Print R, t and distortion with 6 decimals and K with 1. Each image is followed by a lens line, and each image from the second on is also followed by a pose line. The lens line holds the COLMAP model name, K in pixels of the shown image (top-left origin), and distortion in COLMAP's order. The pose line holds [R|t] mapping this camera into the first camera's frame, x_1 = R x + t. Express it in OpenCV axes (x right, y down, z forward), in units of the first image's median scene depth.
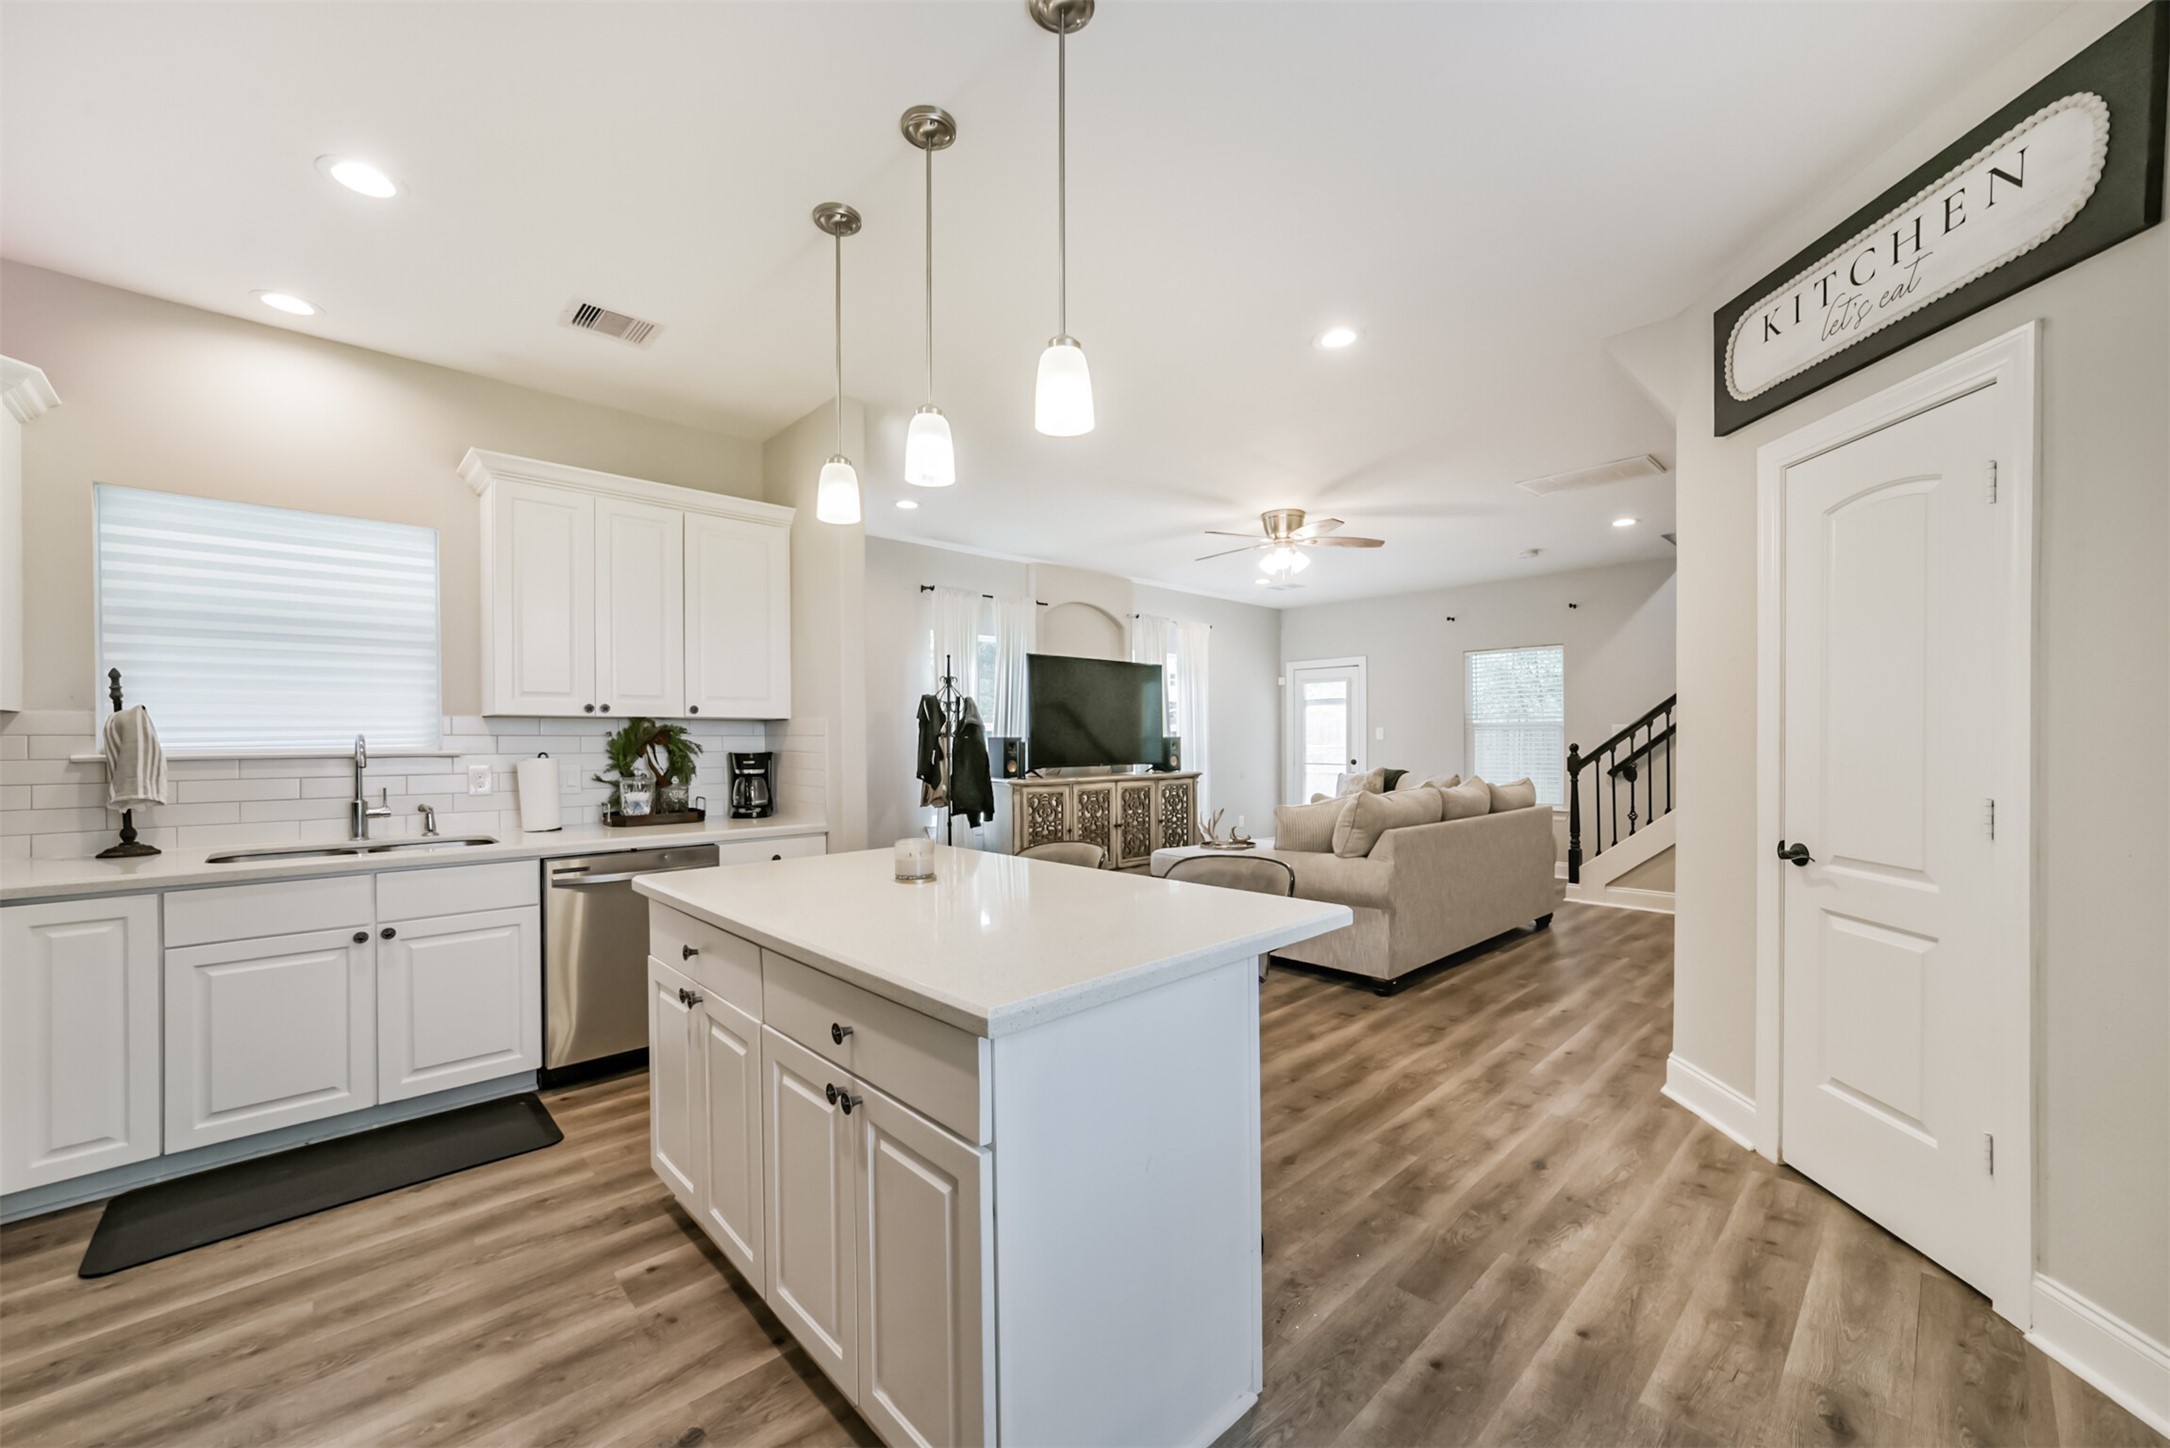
lens RADIAL K [[841.4, 0, 1095.5], [0, 841.4, 744.1], [0, 0, 1]] dist [-0.017192, 0.007614]
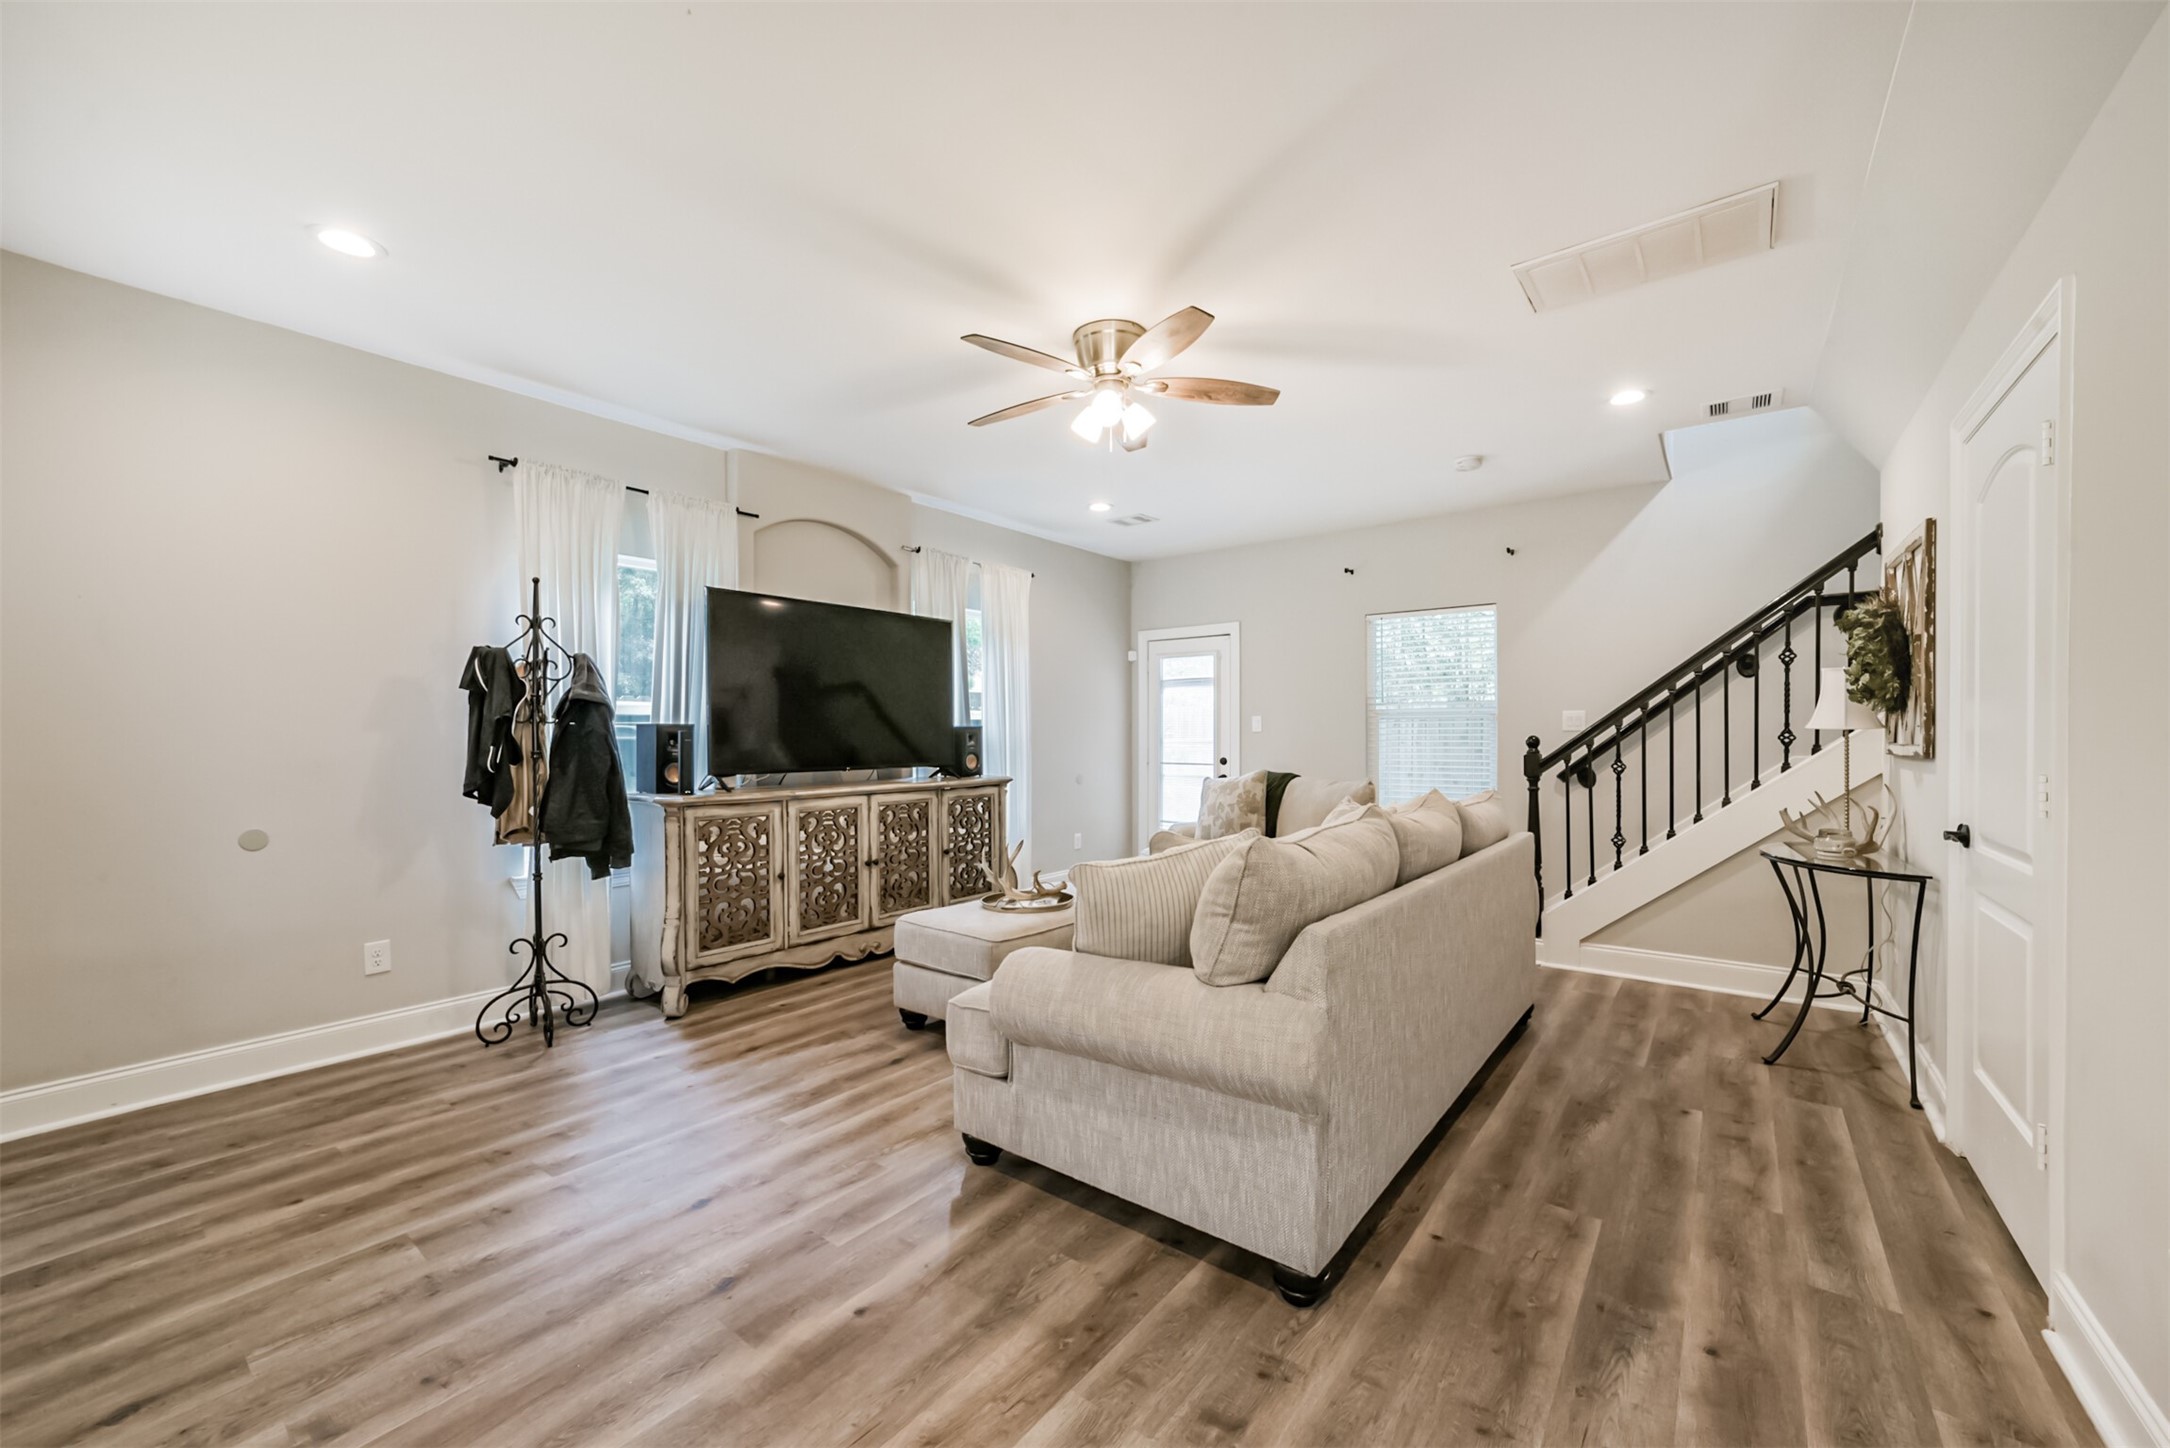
lens RADIAL K [[841.4, 0, 1091.0], [0, 841.4, 737.5], [0, 0, 1]] dist [-0.017192, 0.007614]
pose [[0.989101, 0.000635, 0.147237, 0.196609], [-0.000442, 0.999999, -0.001344, 0.003542], [-0.147238, 0.001265, 0.989100, 0.678190]]
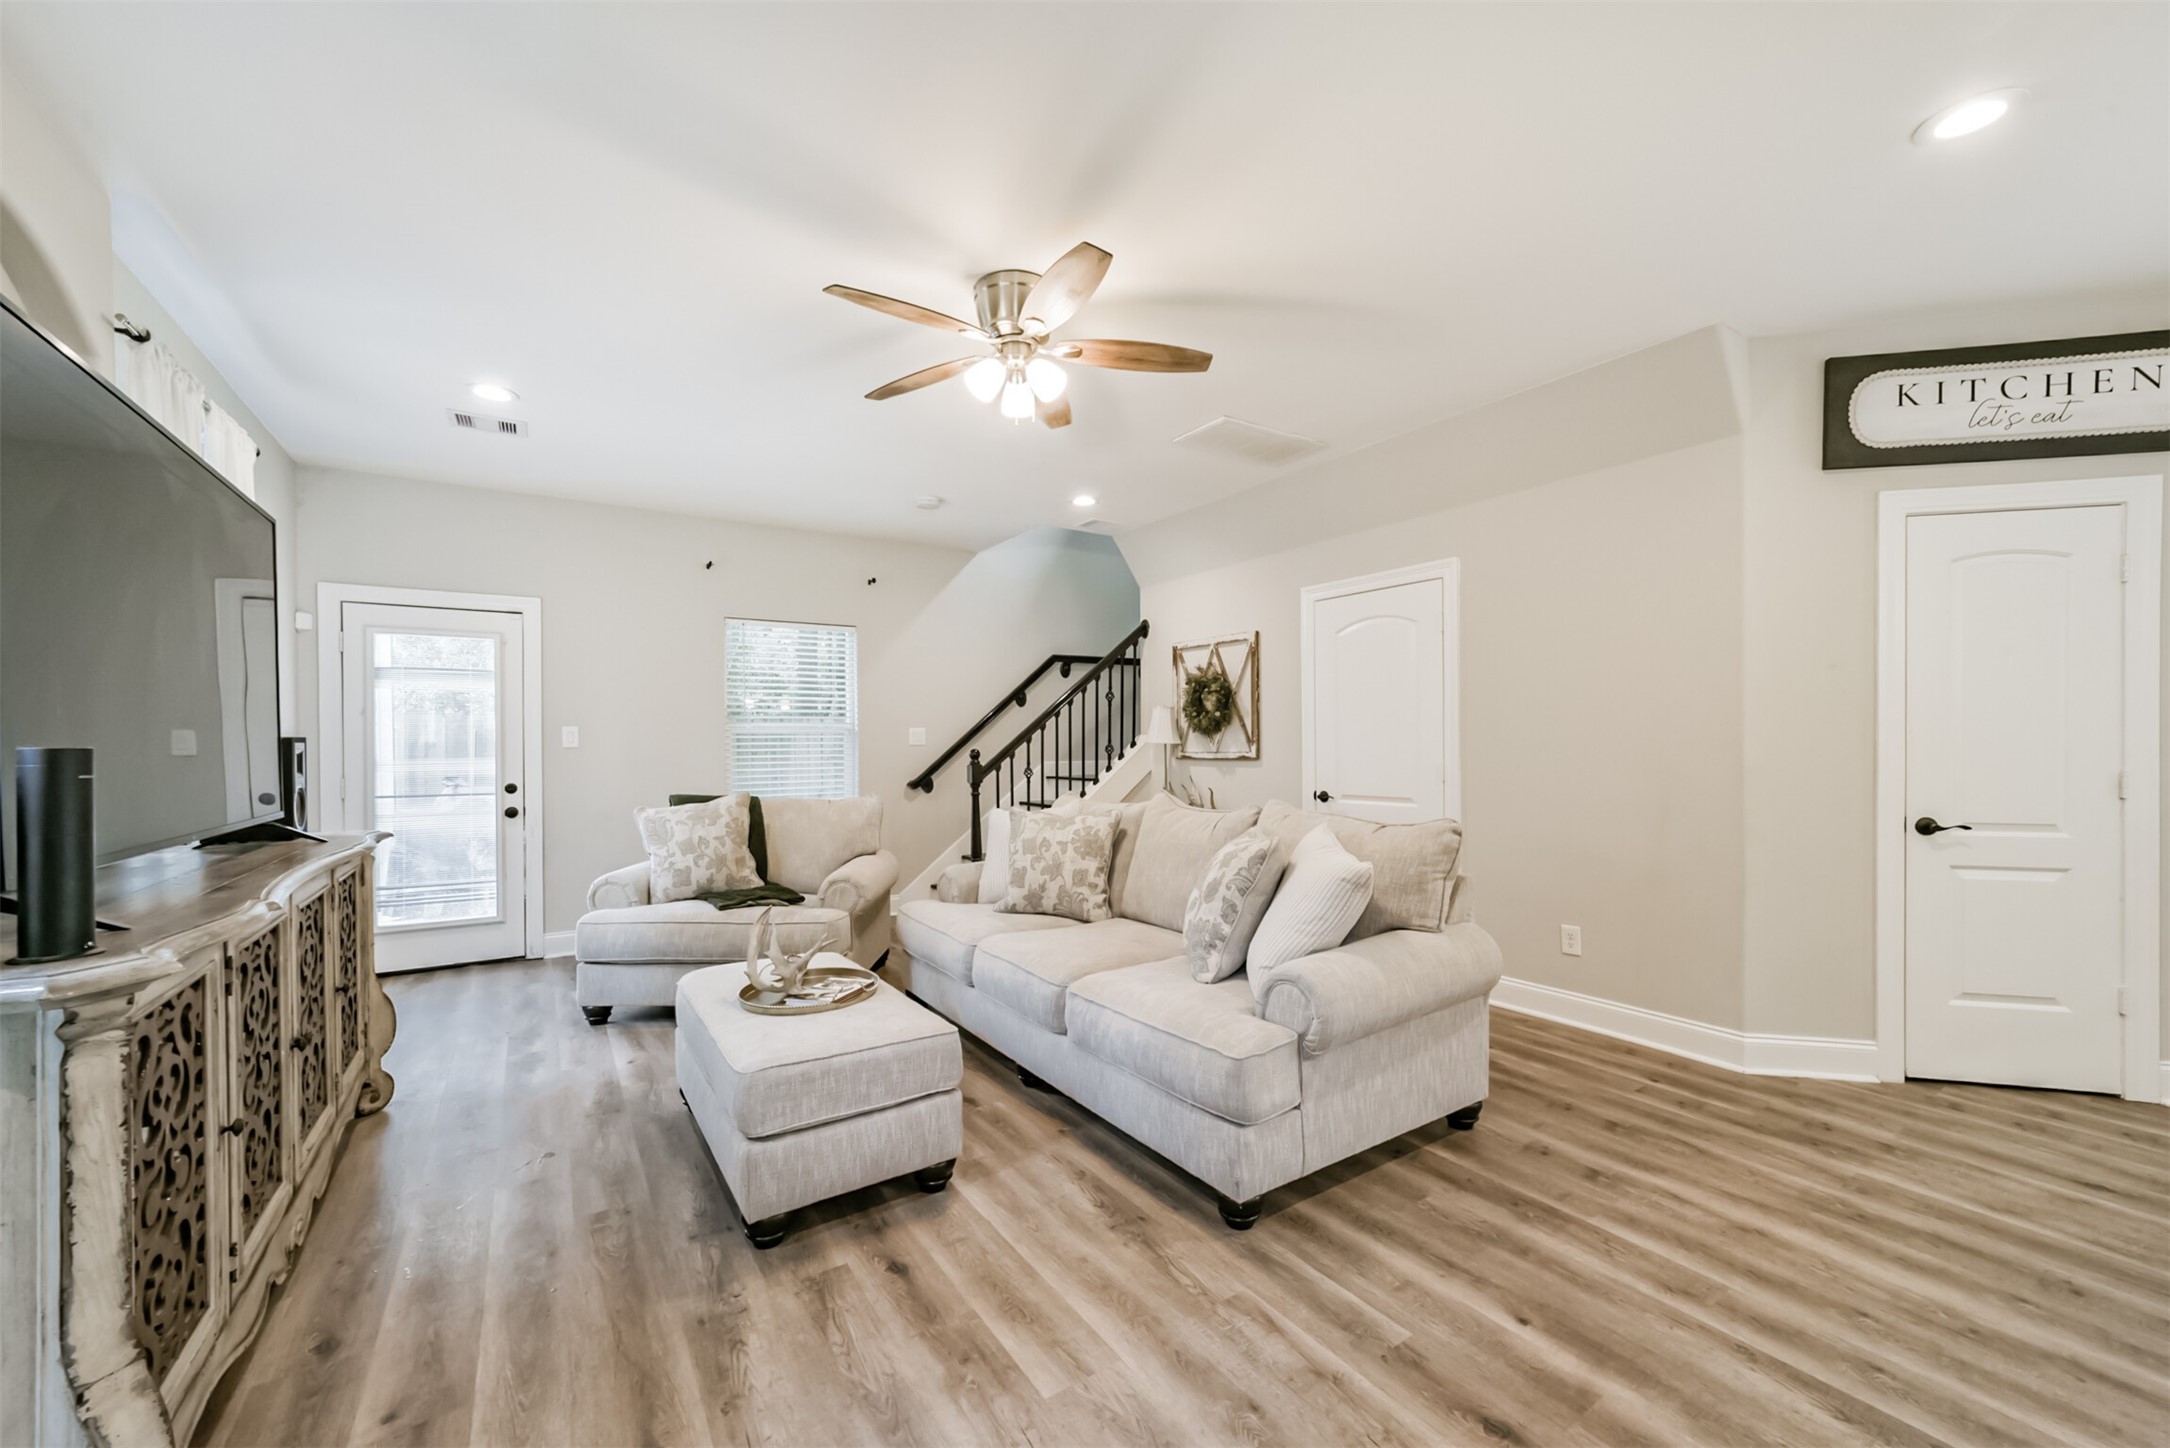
lens RADIAL K [[841.4, 0, 1095.8], [0, 841.4, 748.0], [0, 0, 1]] dist [-0.017192, 0.007614]
pose [[0.172253, -0.001330, 0.985052, -0.412224], [0.012195, 0.999925, -0.000783, 0.000251], [-0.984977, 0.012148, 0.172257, 1.366266]]
